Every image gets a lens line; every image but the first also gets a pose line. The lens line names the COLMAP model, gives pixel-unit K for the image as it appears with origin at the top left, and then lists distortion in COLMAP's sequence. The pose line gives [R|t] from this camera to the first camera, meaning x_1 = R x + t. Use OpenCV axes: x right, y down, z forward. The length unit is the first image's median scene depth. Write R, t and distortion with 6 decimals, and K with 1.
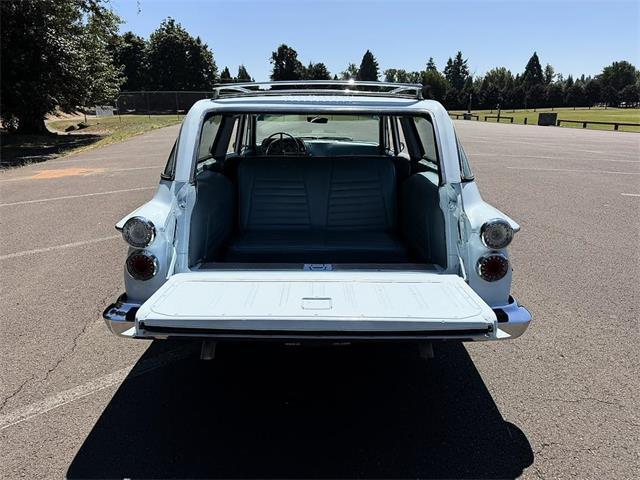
lens RADIAL K [[482.2, 0, 318.9], [0, 482.2, 241.5], [0, 0, 1]] dist [0.009588, -0.009091]
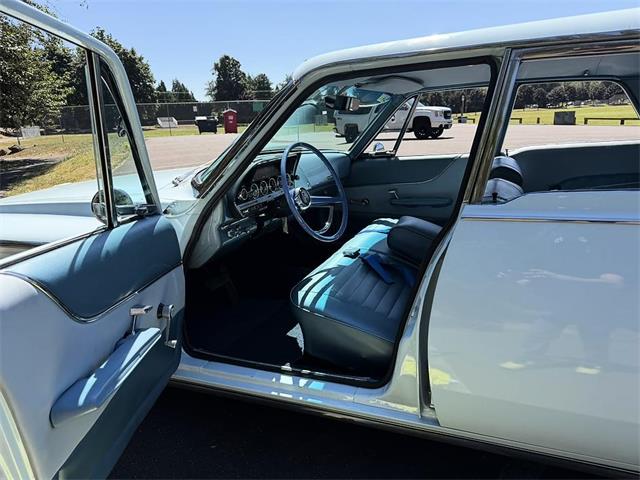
lens RADIAL K [[460.4, 0, 320.6], [0, 460.4, 238.5], [0, 0, 1]] dist [-0.002263, -0.006429]
pose [[0.984721, -0.078170, 0.155610, -0.060537], [0.080999, 0.996643, -0.011917, -0.020204], [-0.154156, 0.024339, 0.987747, 0.083119]]
